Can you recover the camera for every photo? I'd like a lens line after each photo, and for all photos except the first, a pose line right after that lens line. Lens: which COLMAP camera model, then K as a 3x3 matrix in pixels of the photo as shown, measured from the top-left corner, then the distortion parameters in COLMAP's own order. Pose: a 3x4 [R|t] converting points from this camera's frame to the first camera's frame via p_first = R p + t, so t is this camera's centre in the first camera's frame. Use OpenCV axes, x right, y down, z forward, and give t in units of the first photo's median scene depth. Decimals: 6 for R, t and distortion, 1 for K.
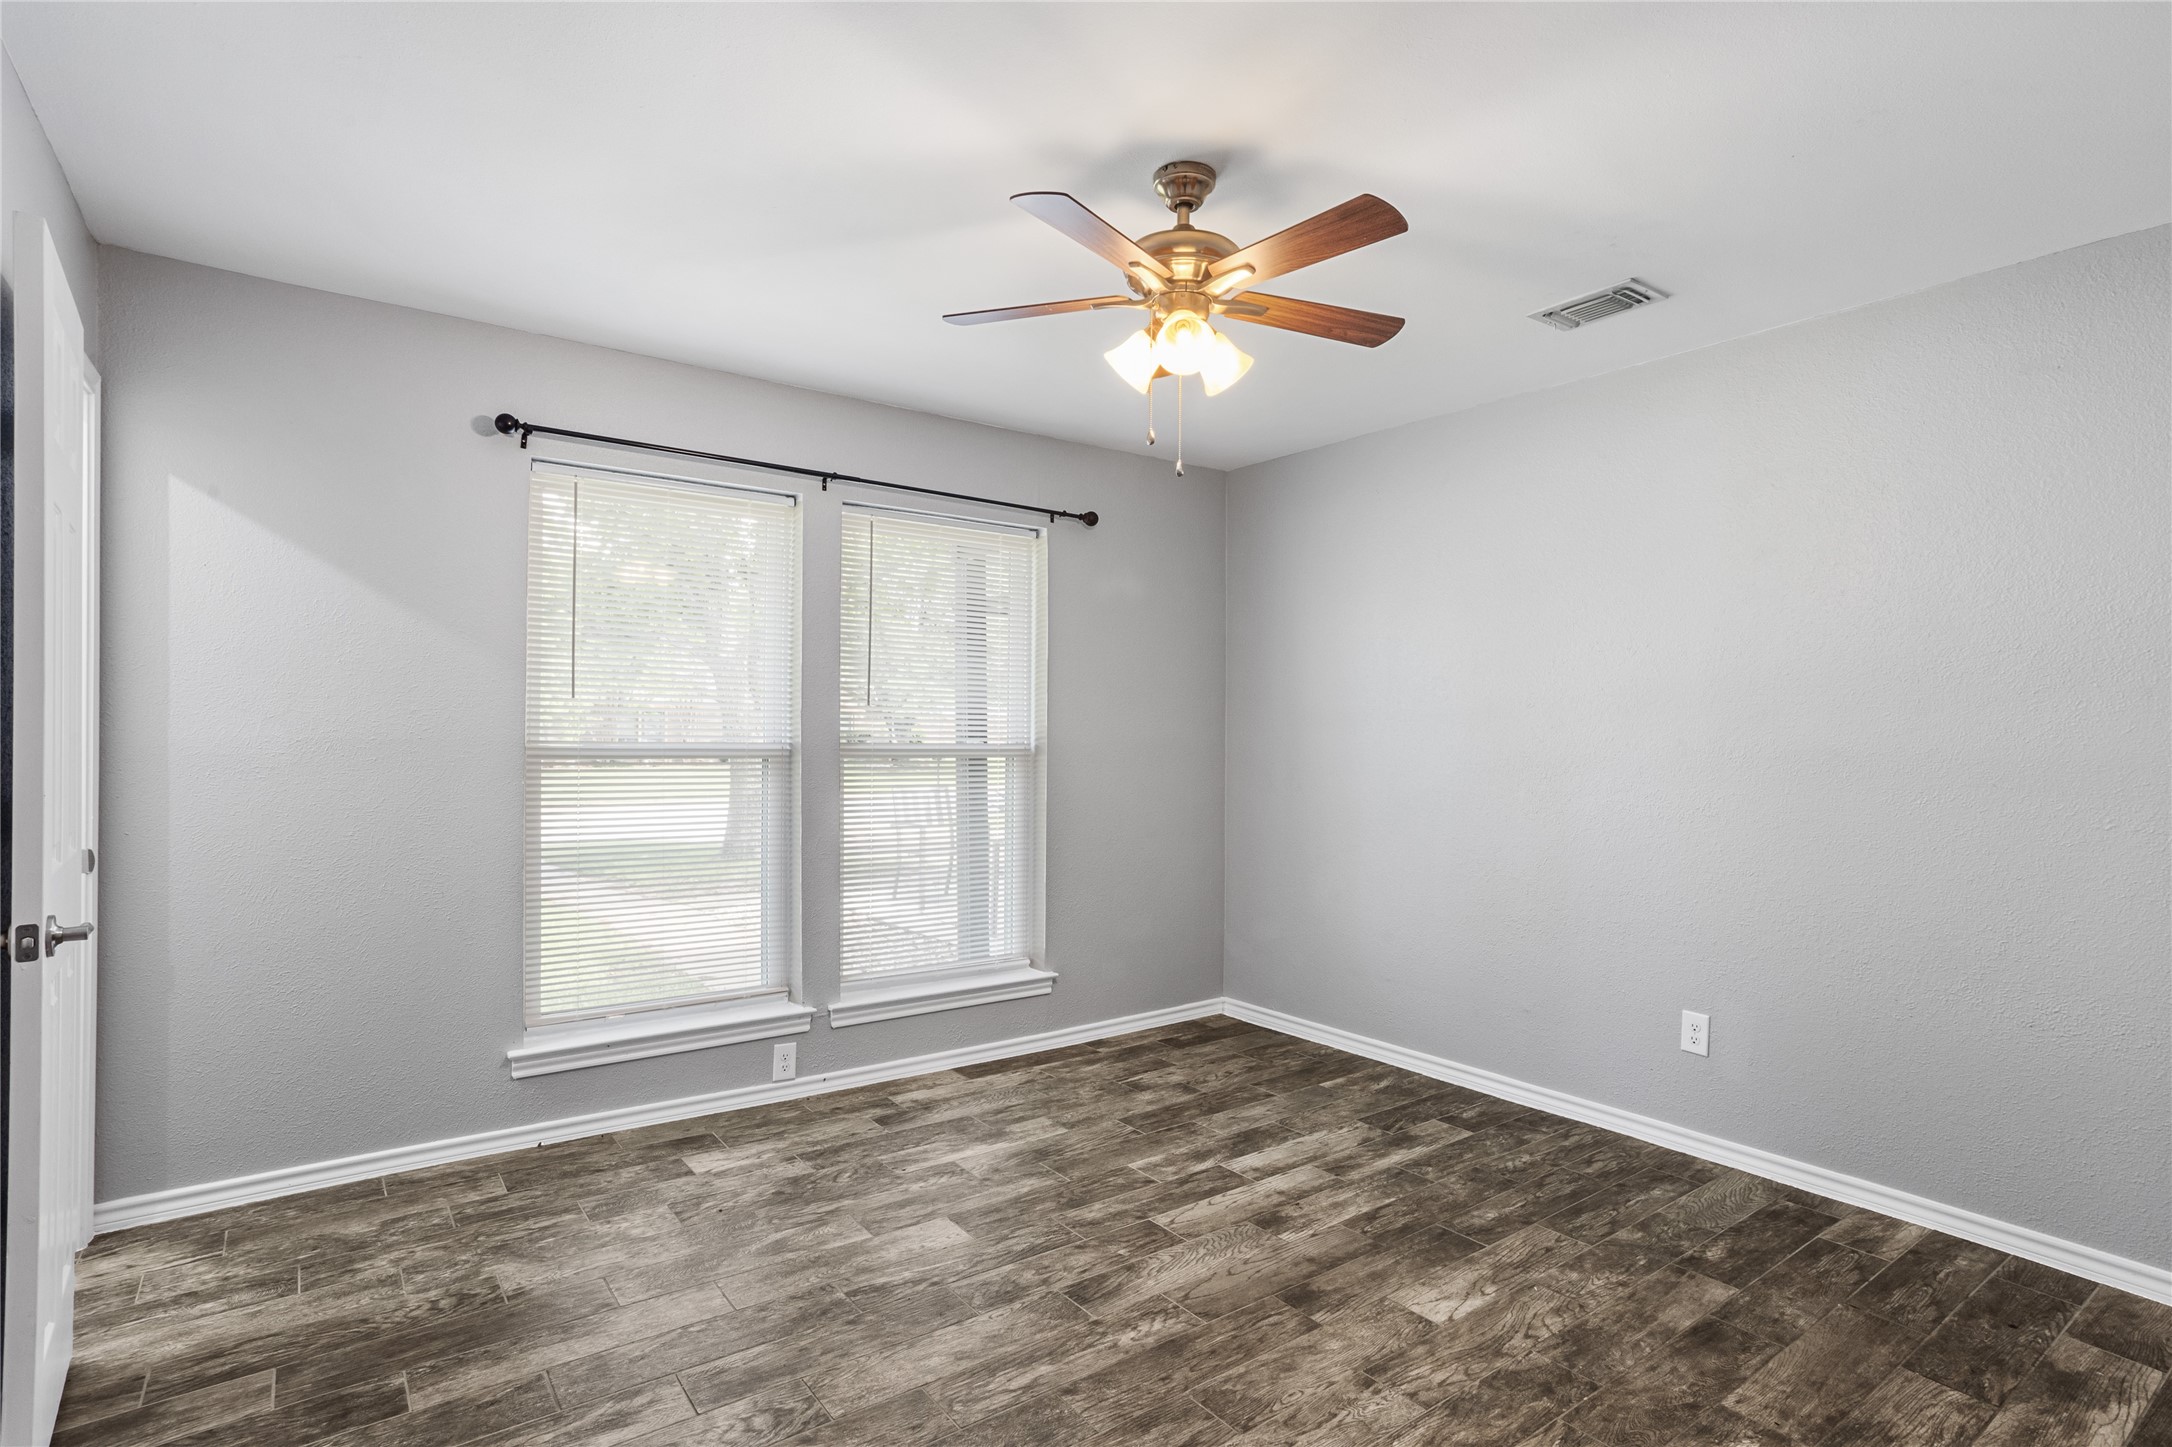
lens RADIAL K [[1075.9, 0, 1084.9], [0, 1075.9, 728.1], [0, 0, 1]] dist [-0.000161, 0.000411]
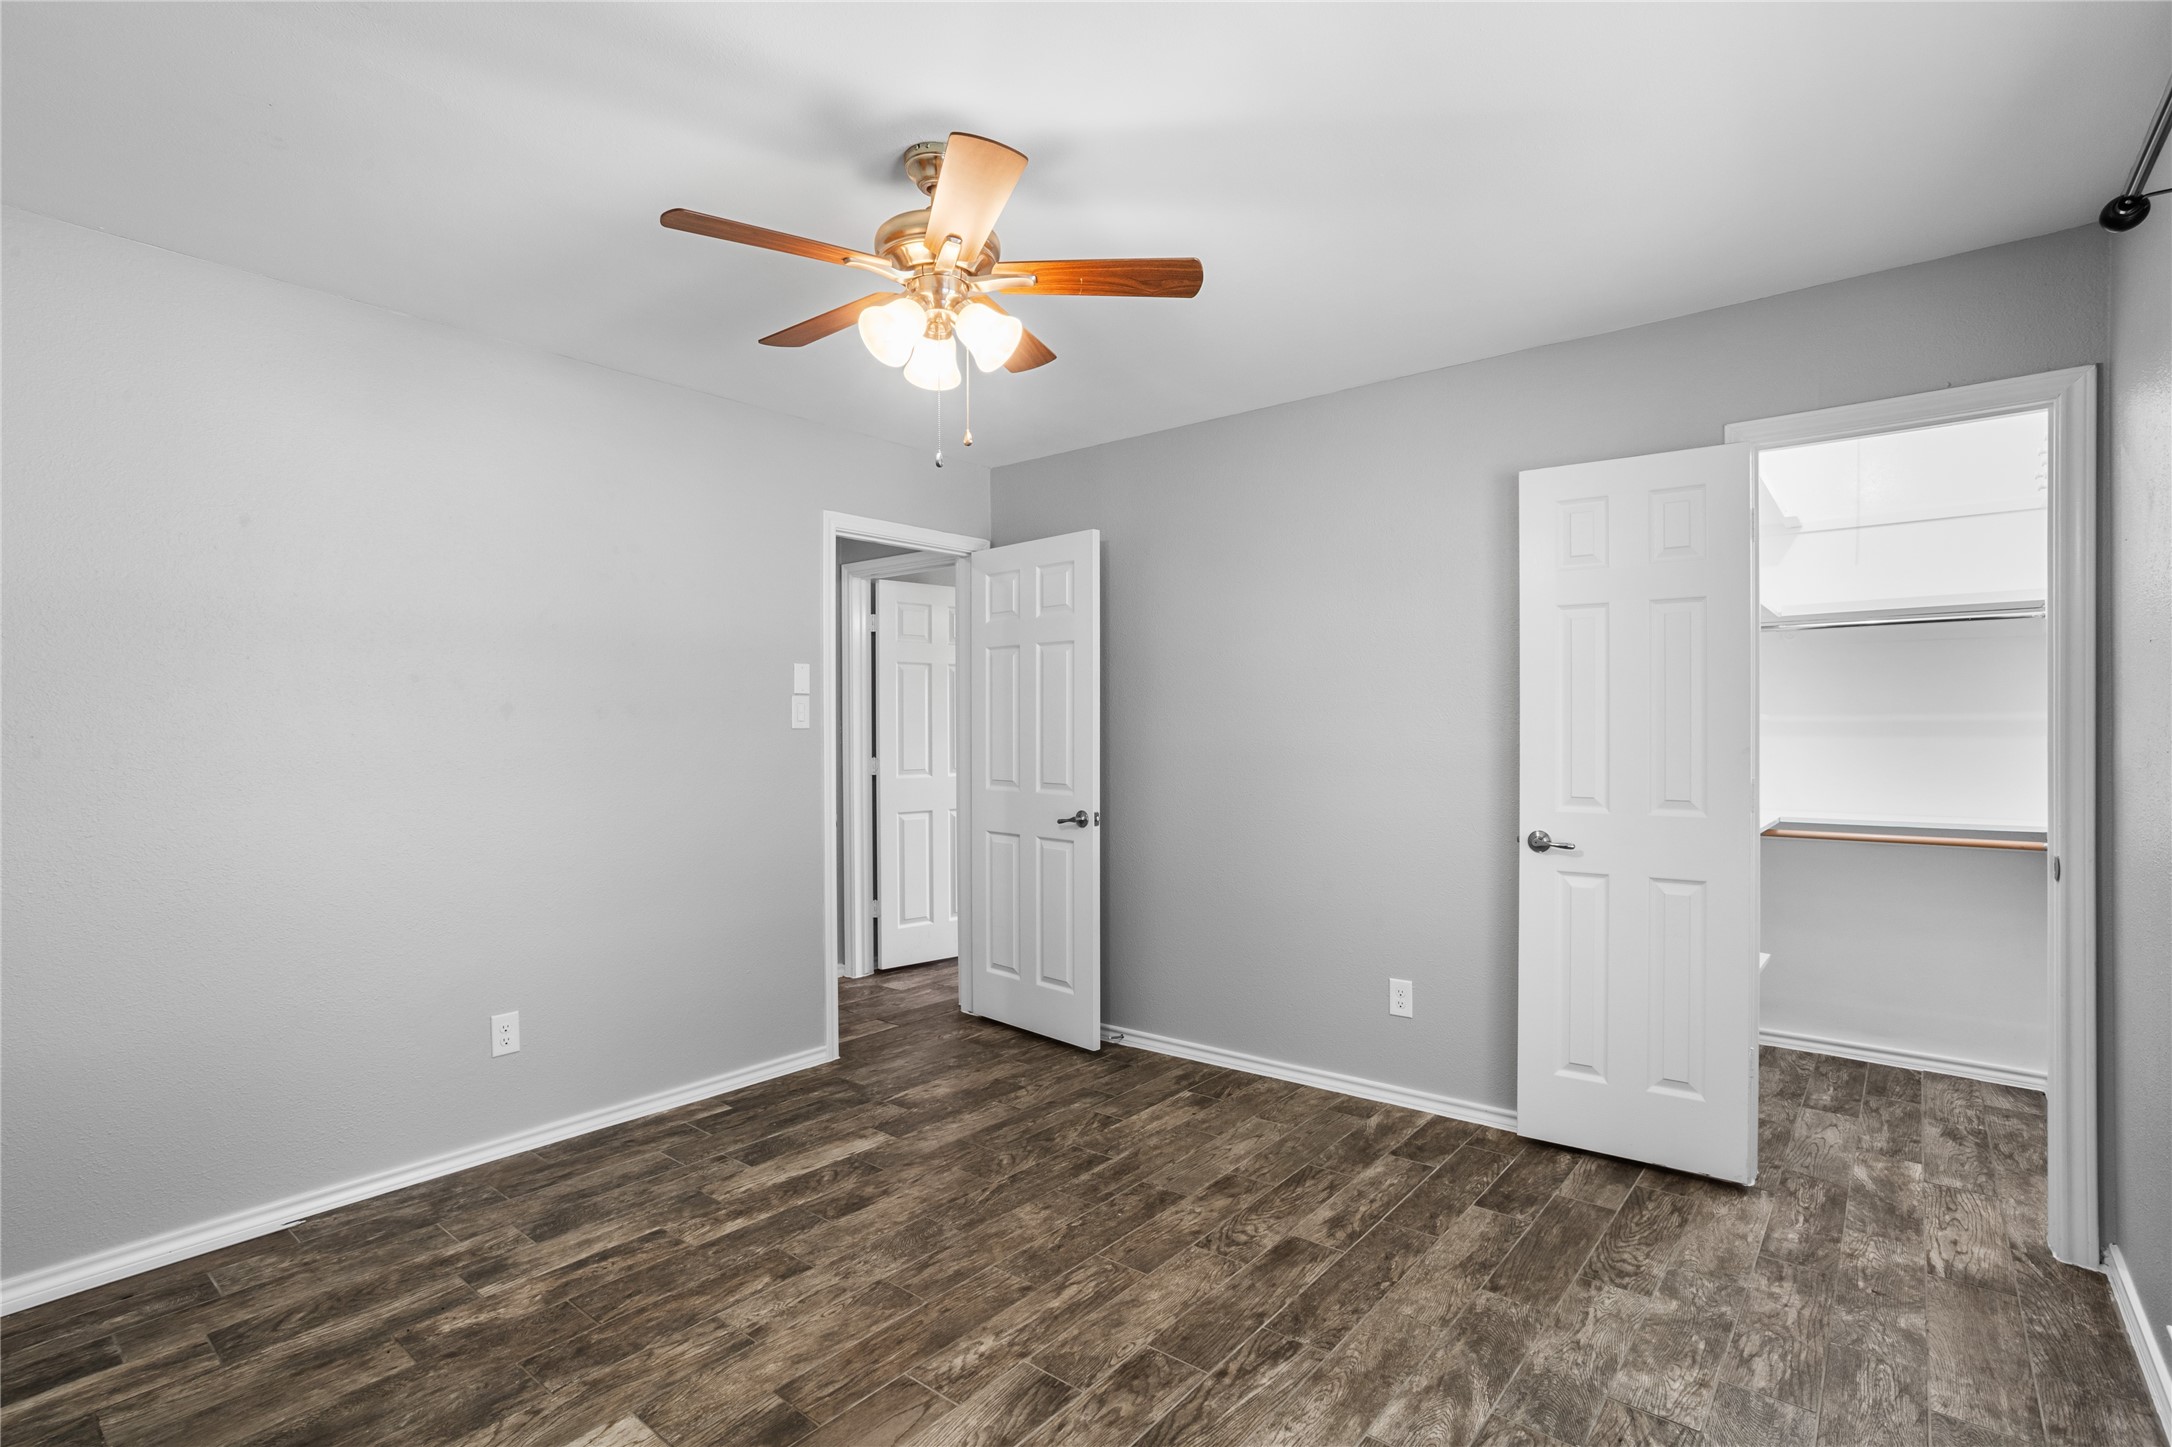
lens RADIAL K [[1050.6, 0, 1086.4], [0, 1050.6, 720.9], [0, 0, 1]] dist [-0.016842, 0.012804]
pose [[-0.968281, -0.005606, -0.249803, 0.195861], [-0.004578, 0.999979, -0.004694, 0.000656], [0.249824, -0.003401, -0.968285, 1.974979]]
